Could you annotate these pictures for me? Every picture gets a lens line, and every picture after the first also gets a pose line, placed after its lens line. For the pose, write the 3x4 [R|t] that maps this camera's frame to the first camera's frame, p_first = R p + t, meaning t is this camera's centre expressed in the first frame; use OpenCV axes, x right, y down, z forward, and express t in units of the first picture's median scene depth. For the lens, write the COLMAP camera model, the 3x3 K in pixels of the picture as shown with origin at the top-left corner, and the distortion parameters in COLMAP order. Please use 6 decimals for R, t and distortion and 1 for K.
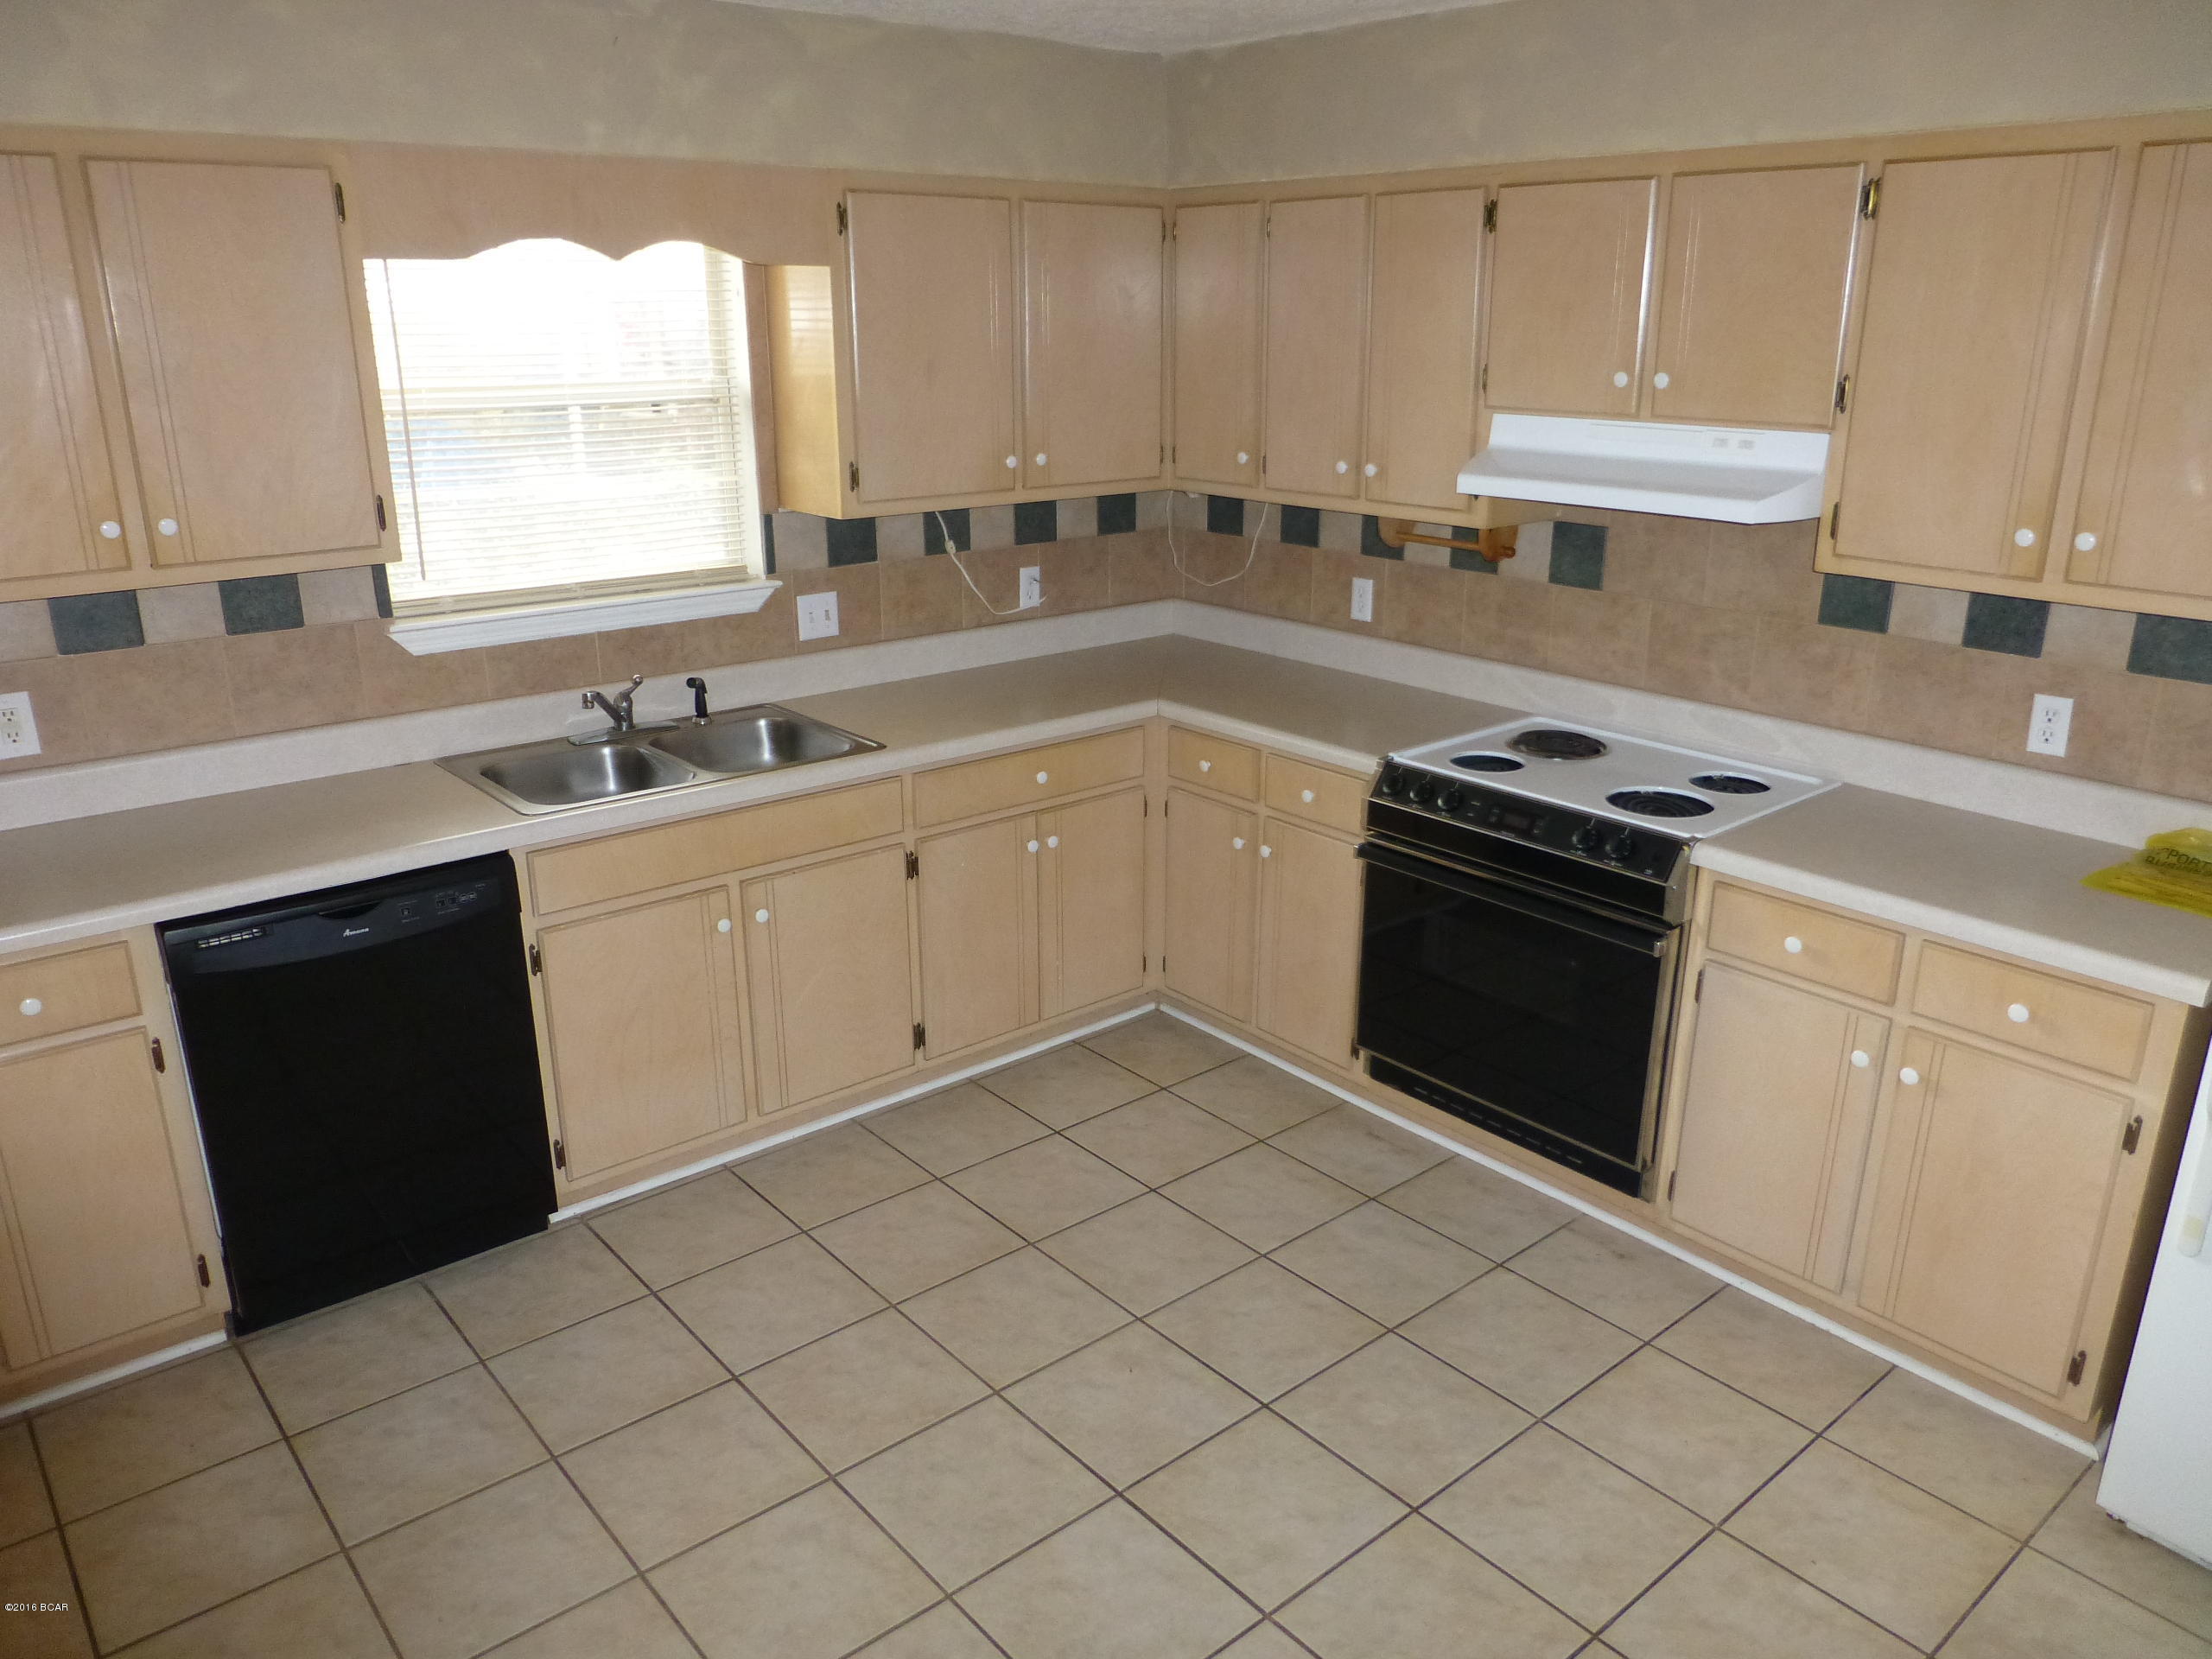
lens RADIAL K [[1577.1, 0, 1106.0], [0, 1577.1, 829.5], [0, 0, 1]] dist [-0.041782, 0.003148]
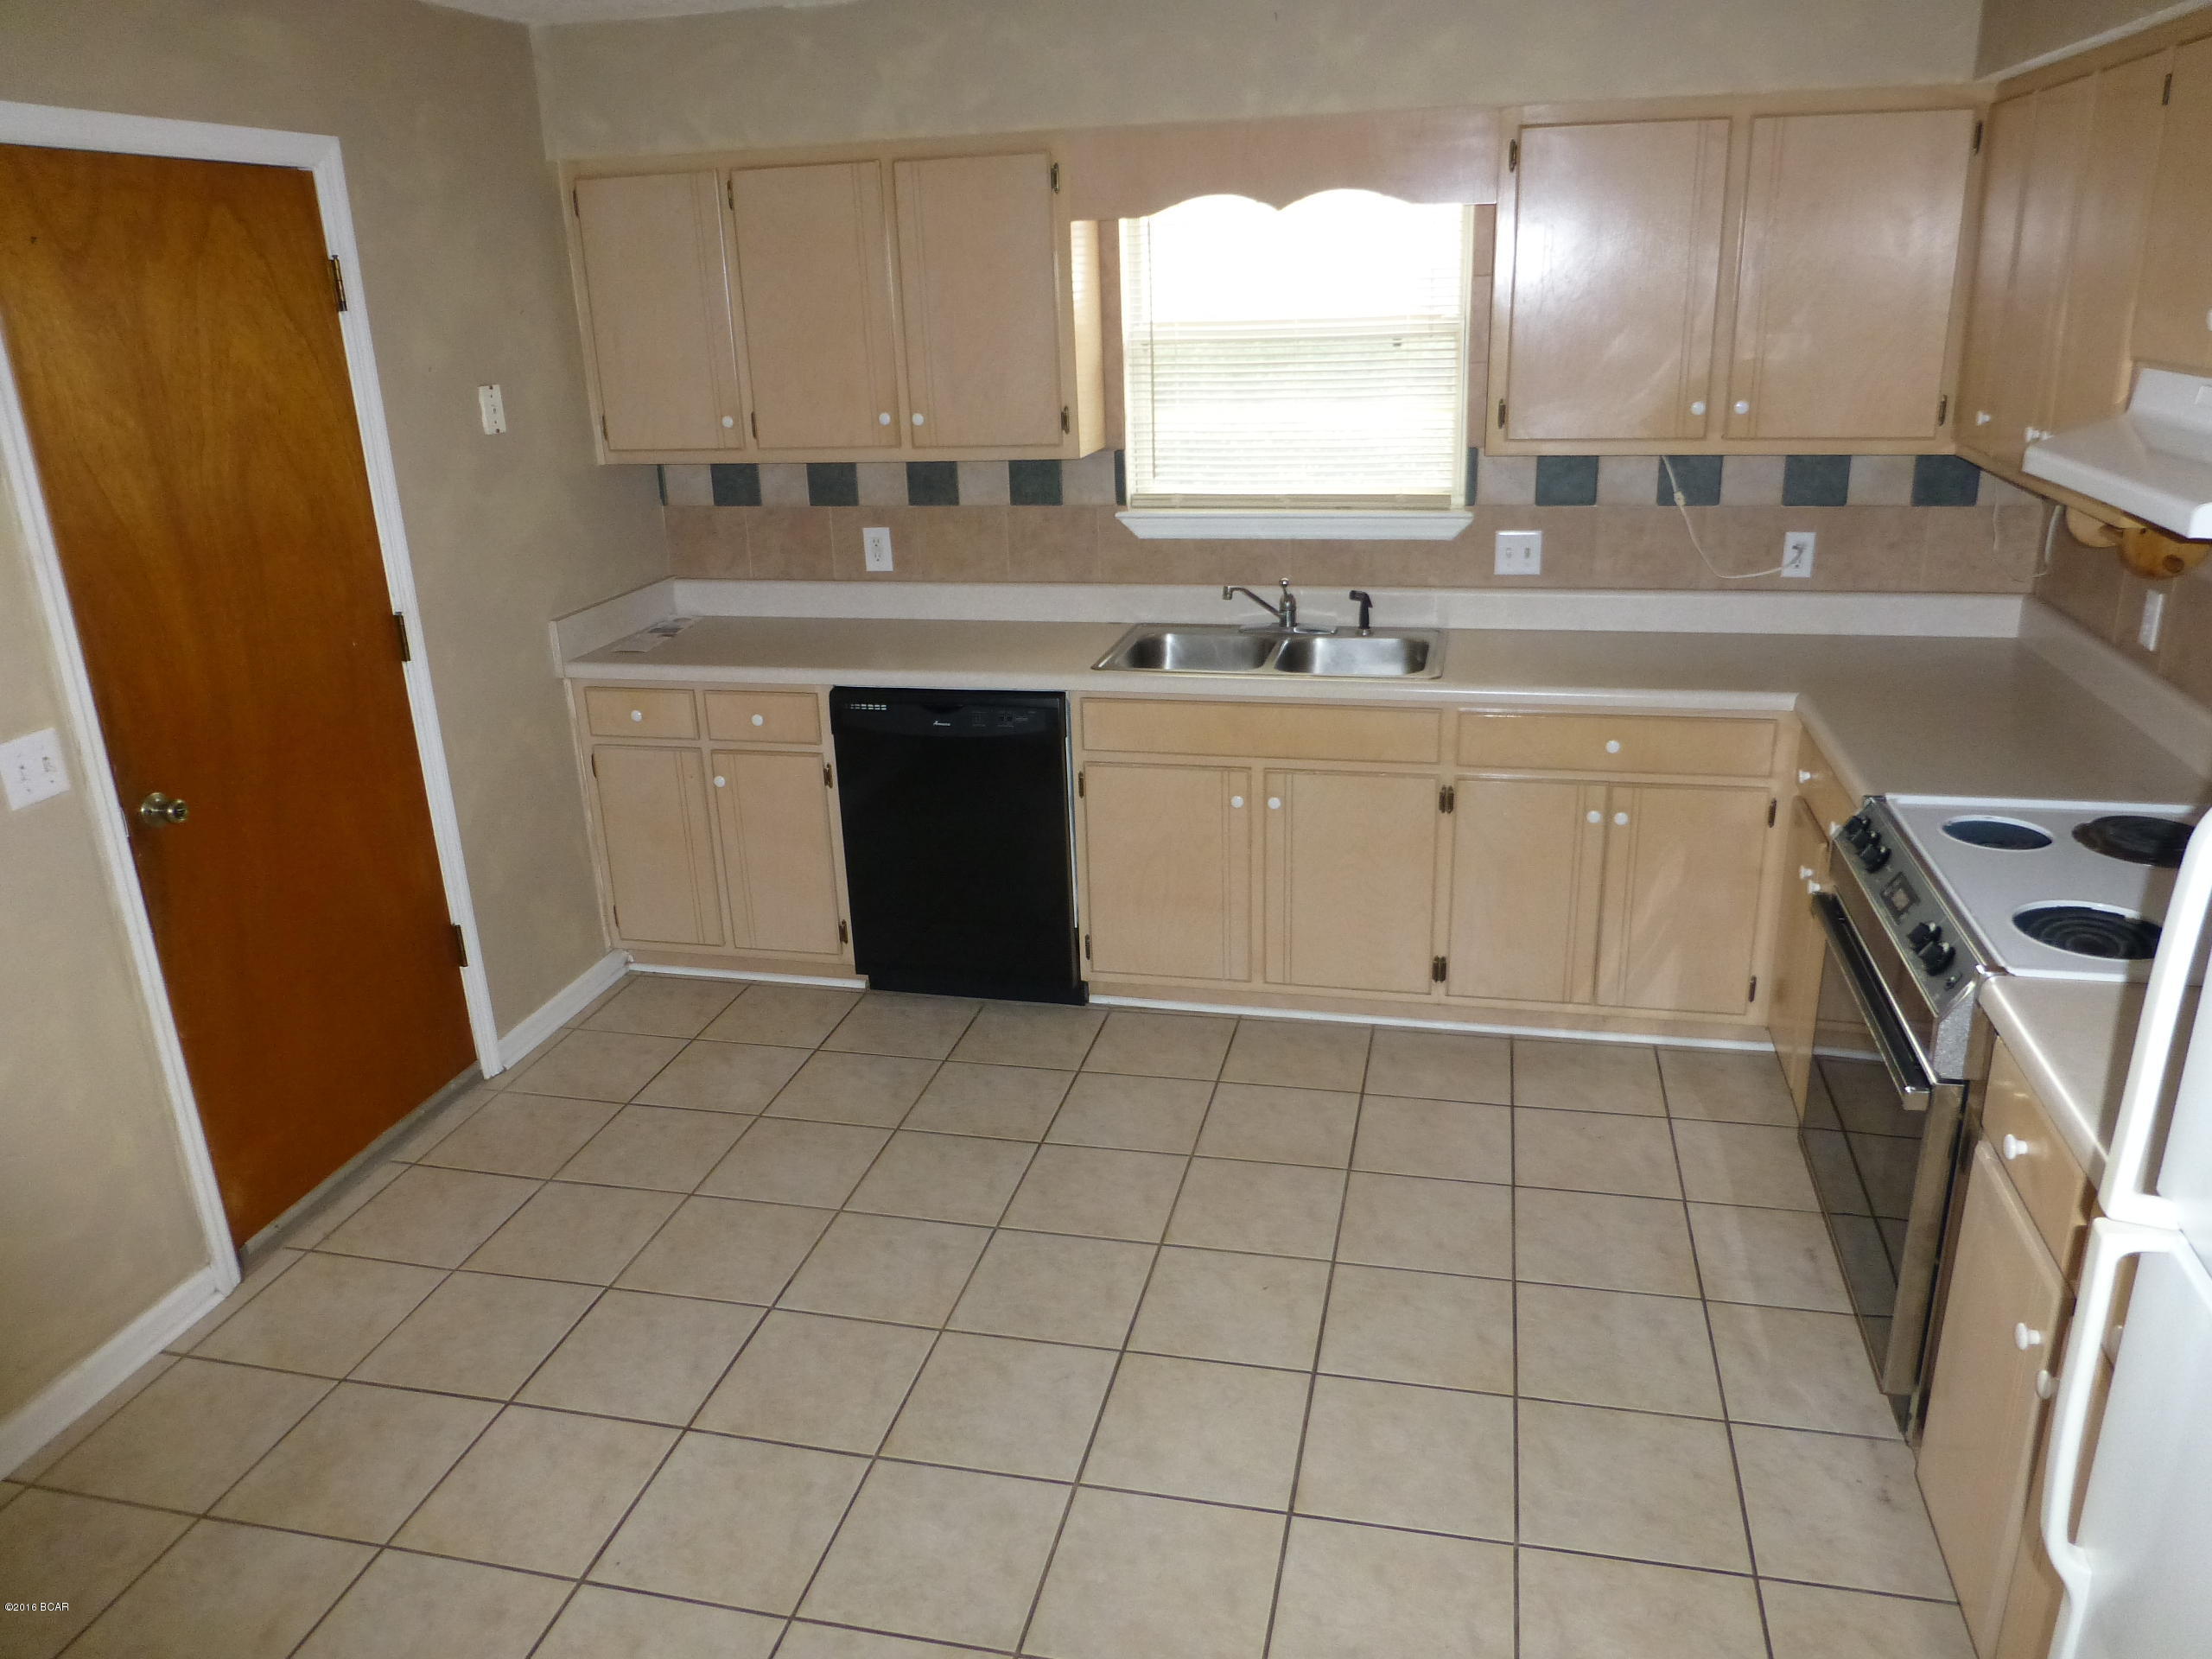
lens RADIAL K [[1577.1, 0, 1106.0], [0, 1577.1, 829.5], [0, 0, 1]] dist [-0.041782, 0.003148]
pose [[0.597648, 0.243787, -0.763797, 0.546016], [-0.215726, 0.966415, 0.139659, -0.055187], [0.772192, 0.081304, 0.630167, 0.201741]]
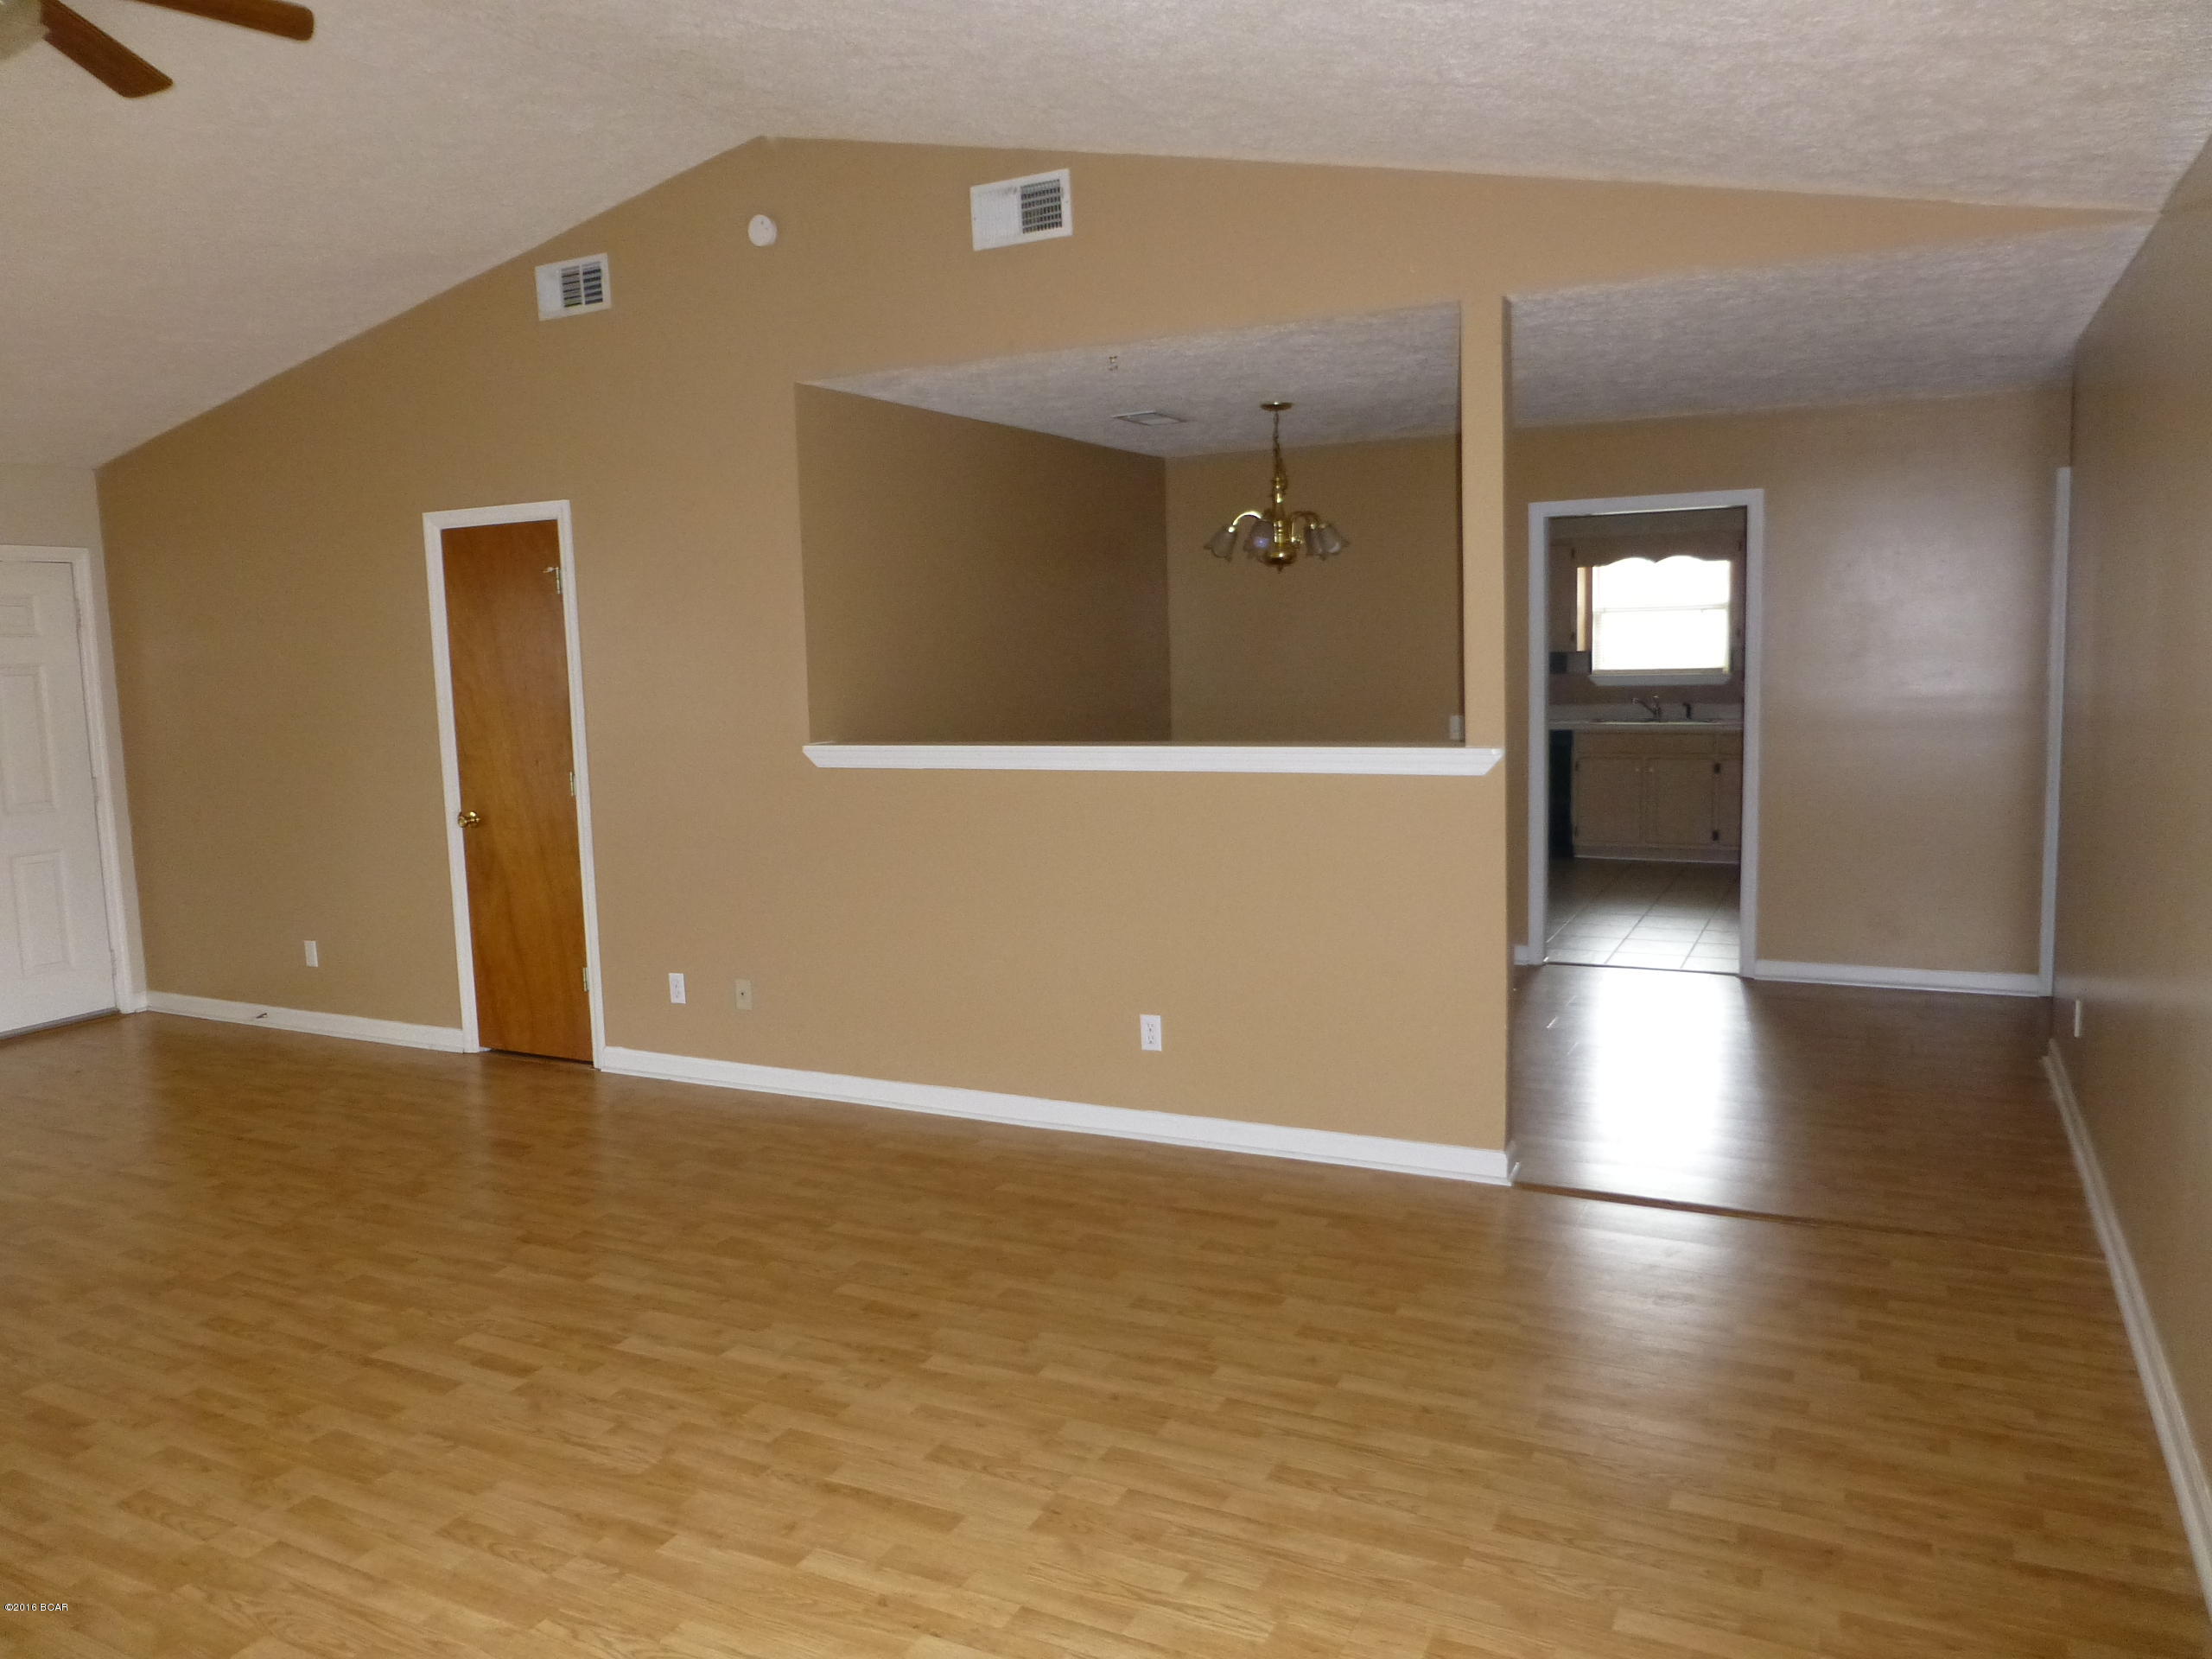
lens RADIAL K [[1577.1, 0, 1106.0], [0, 1577.1, 829.5], [0, 0, 1]] dist [-0.041782, 0.003148]
pose [[0.395589, 0.097134, -0.913277, 2.055545], [-0.259180, 0.965782, -0.009546, 0.448774], [0.881099, 0.240480, 0.407228, -1.081179]]
